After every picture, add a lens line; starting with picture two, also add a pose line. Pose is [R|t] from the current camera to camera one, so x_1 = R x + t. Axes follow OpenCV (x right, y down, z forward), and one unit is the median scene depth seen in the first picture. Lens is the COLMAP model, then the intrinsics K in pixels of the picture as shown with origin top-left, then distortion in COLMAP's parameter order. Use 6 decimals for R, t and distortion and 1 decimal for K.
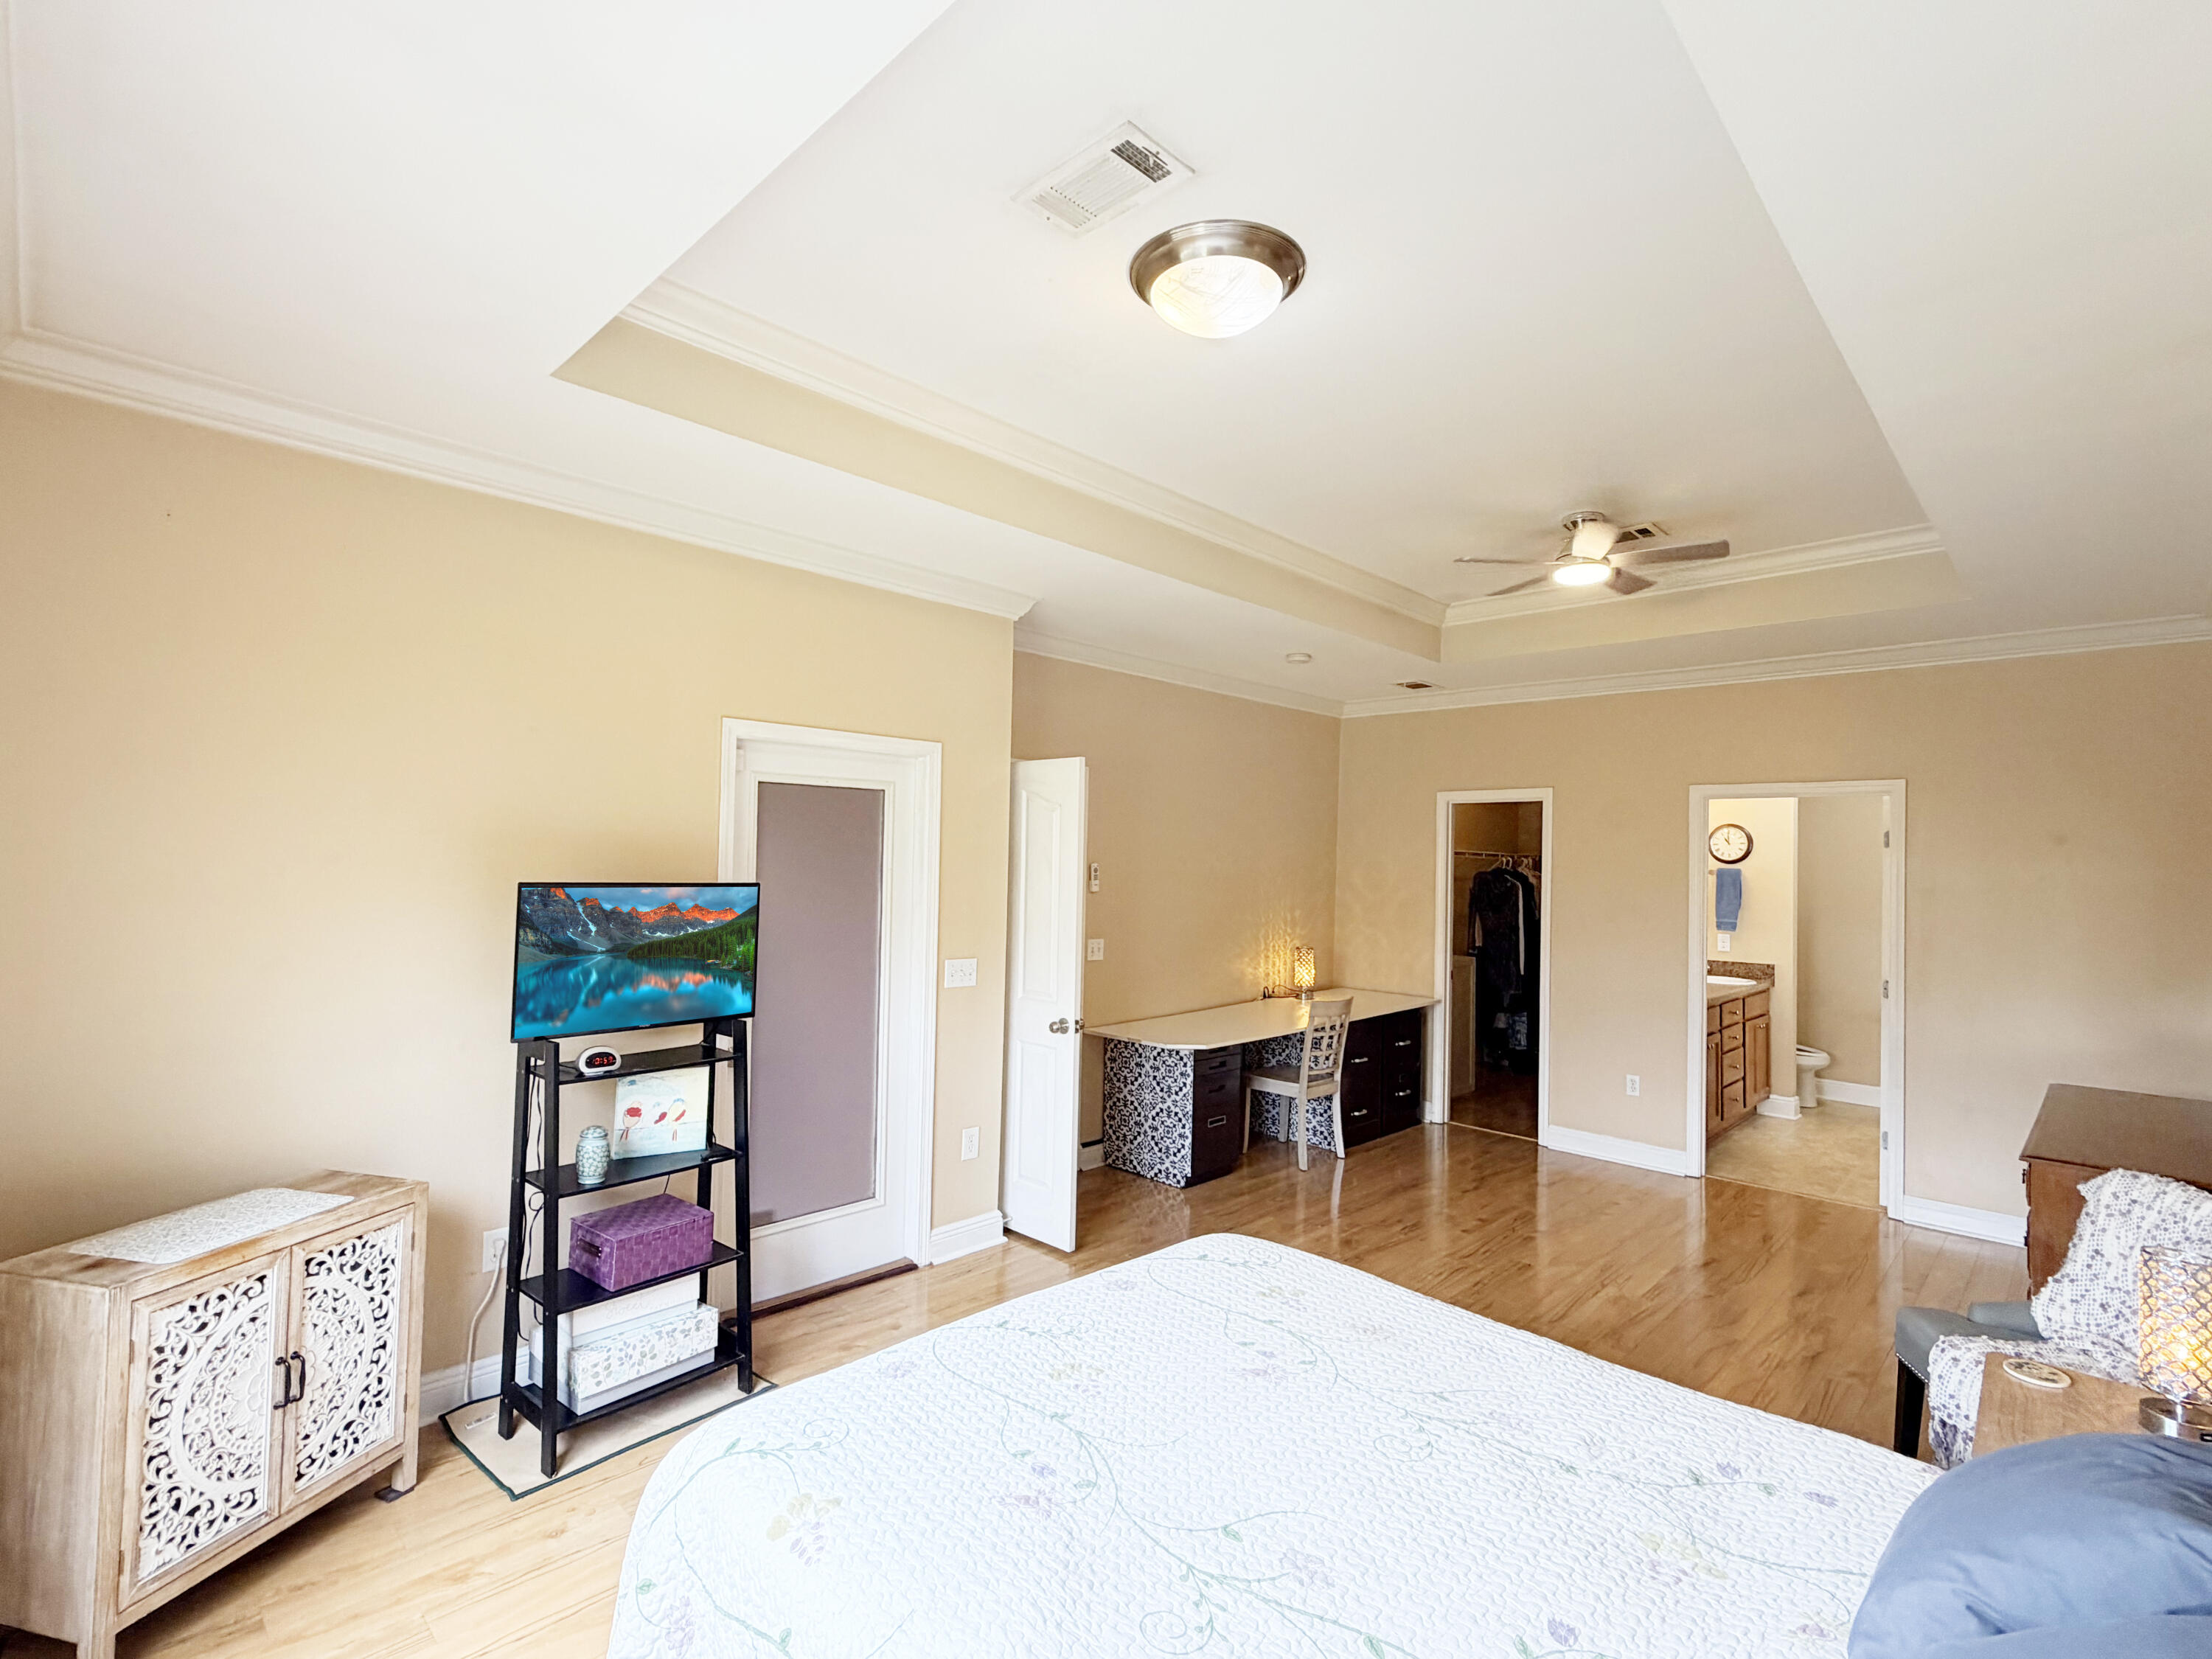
lens RADIAL K [[1037.3, 0, 1108.7], [0, 1037.3, 827.8], [0, 0, 1]] dist [-0.002115, -0.000548]
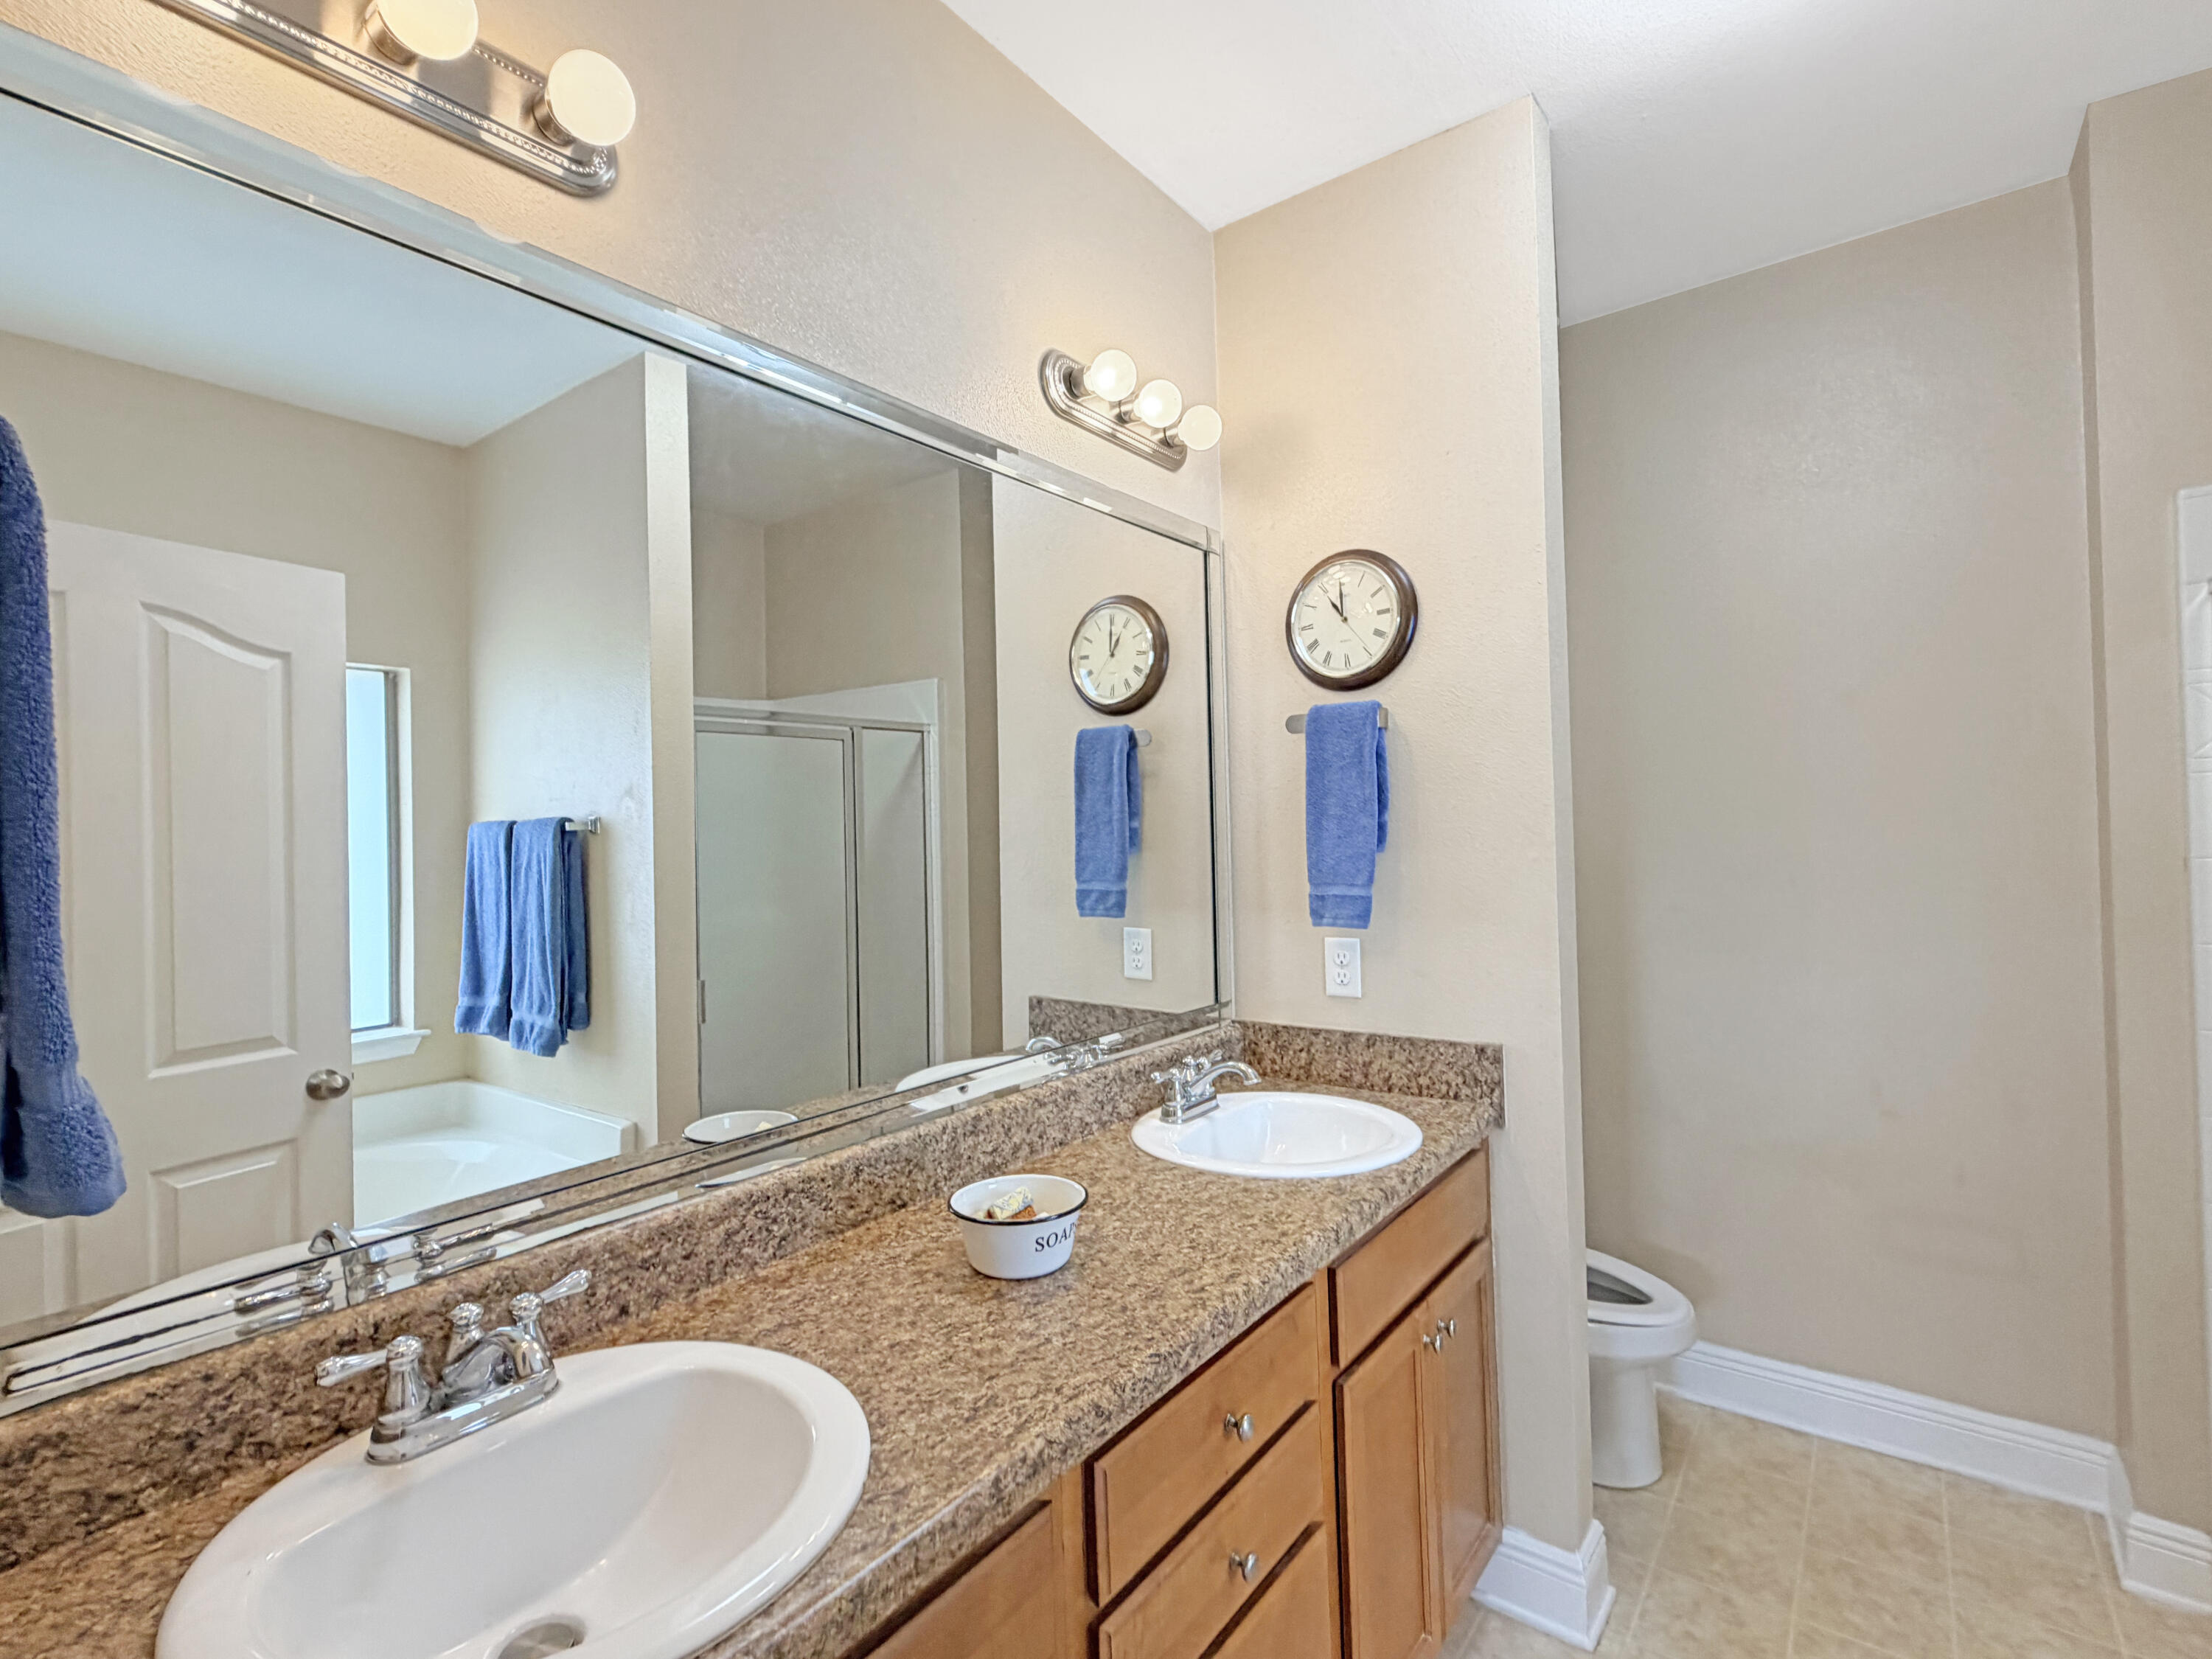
lens RADIAL K [[1037.3, 0, 1108.7], [0, 1037.3, 827.8], [0, 0, 1]] dist [-0.002115, -0.000548]
pose [[0.989622, -0.045687, 0.136239, 0.495300], [0.042838, 0.998799, 0.023771, 0.062835], [-0.137162, -0.017688, 0.990391, 0.729644]]
